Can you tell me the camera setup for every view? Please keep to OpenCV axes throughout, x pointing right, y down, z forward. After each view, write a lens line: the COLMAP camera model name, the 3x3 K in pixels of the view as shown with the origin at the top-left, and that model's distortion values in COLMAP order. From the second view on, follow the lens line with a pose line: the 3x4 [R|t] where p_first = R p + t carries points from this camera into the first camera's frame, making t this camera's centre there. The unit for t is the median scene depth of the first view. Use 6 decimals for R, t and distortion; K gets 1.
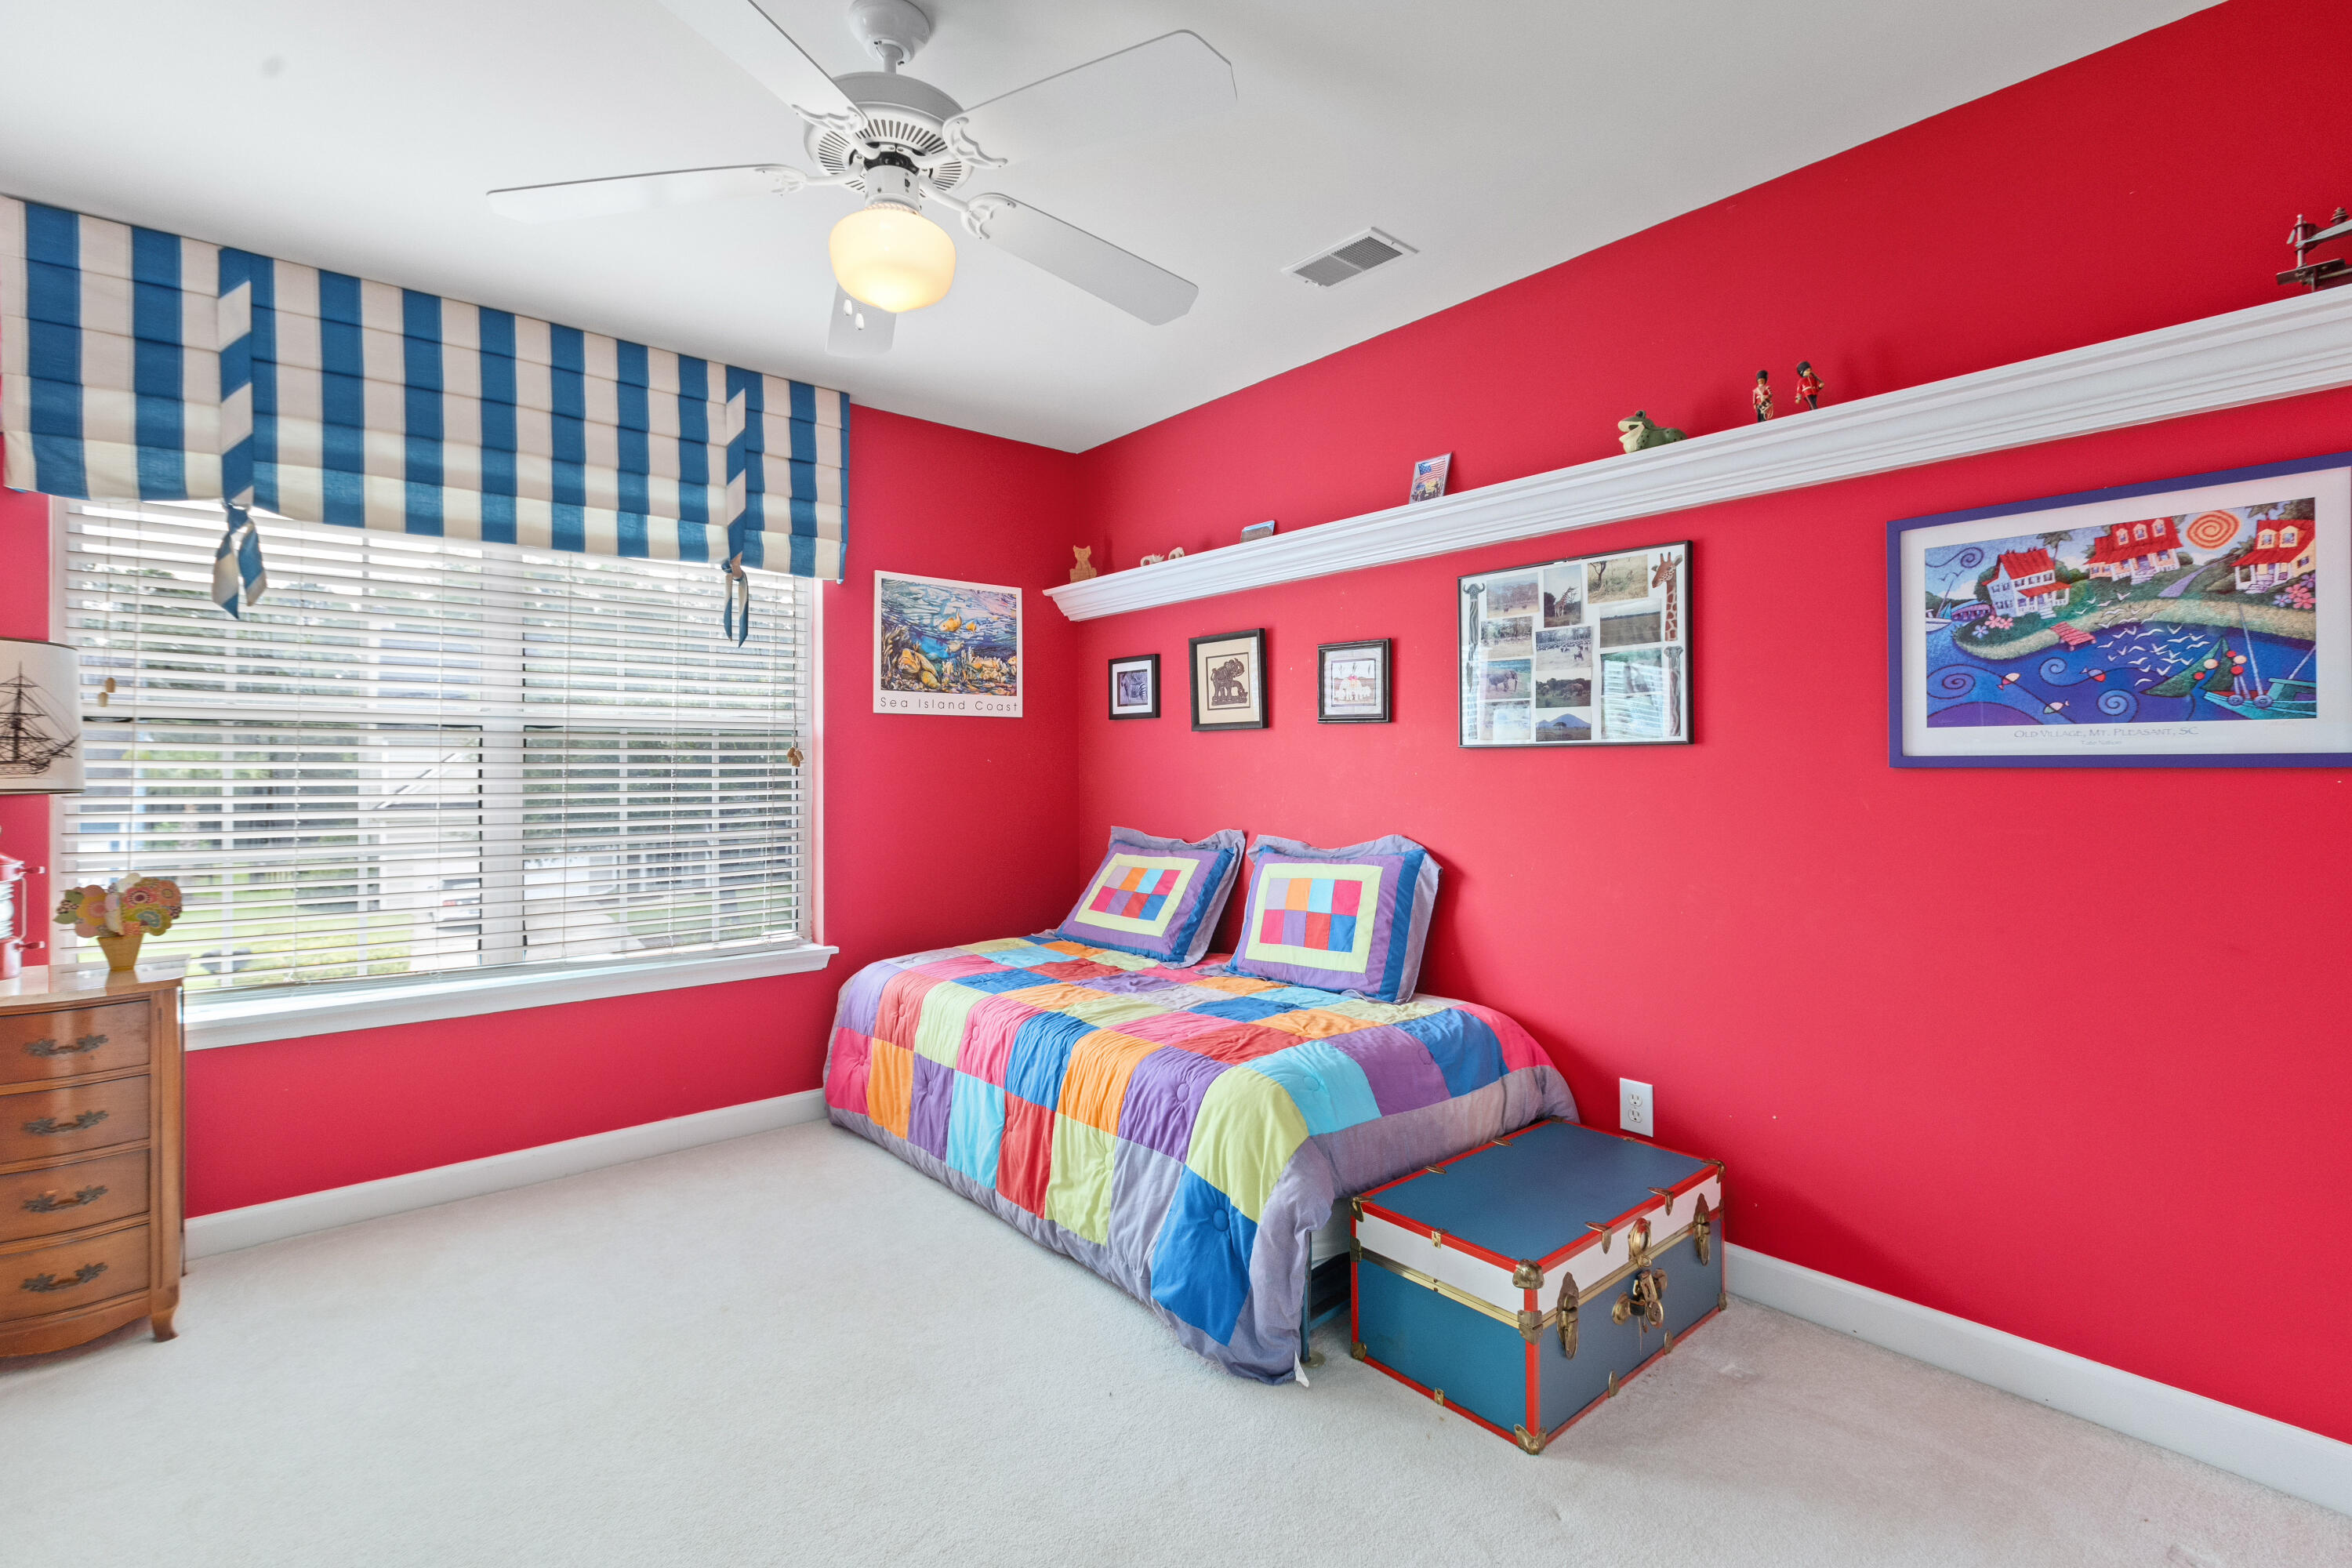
lens RADIAL K [[1067.9, 0, 1176.7], [0, 1067.9, 761.5], [0, 0, 1]] dist [-0.000367, -0.000473]
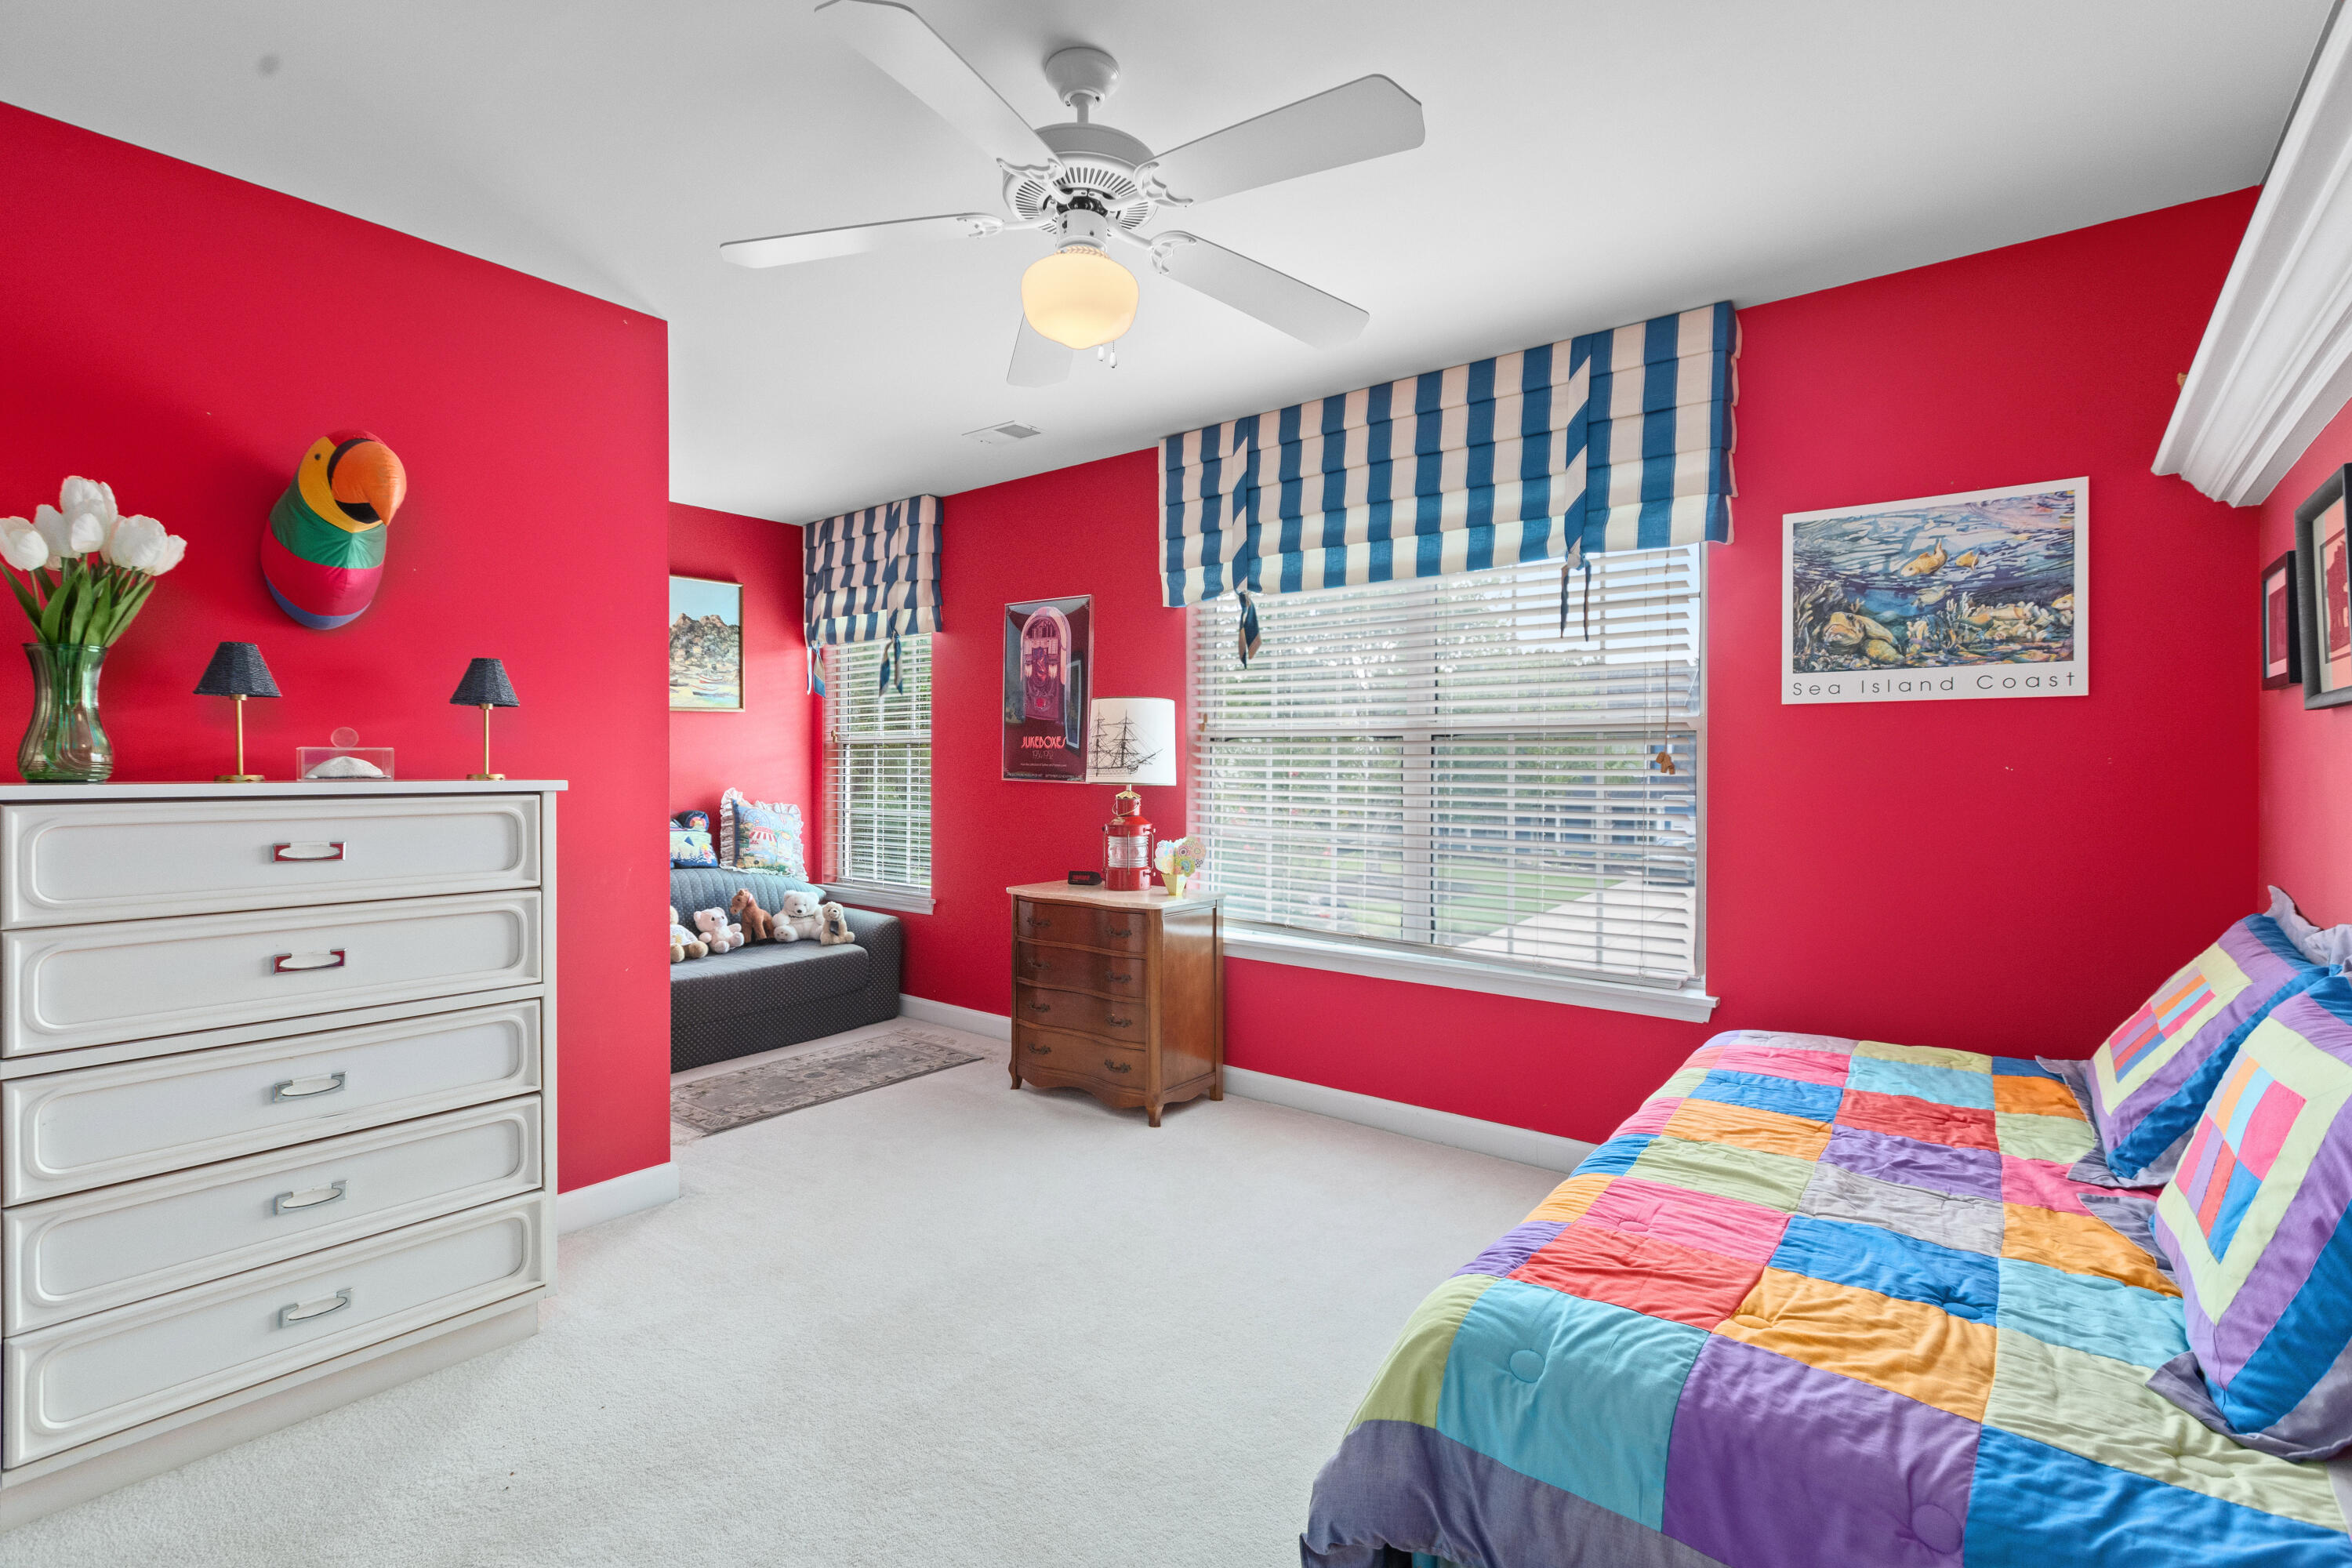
lens RADIAL K [[1067.9, 0, 1176.7], [0, 1067.9, 761.5], [0, 0, 1]] dist [-0.000367, -0.000473]
pose [[0.186395, 0.008991, -0.982434, 0.392409], [0.006671, 0.999923, 0.010417, -0.016532], [0.982452, -0.008495, 0.186321, 0.453040]]
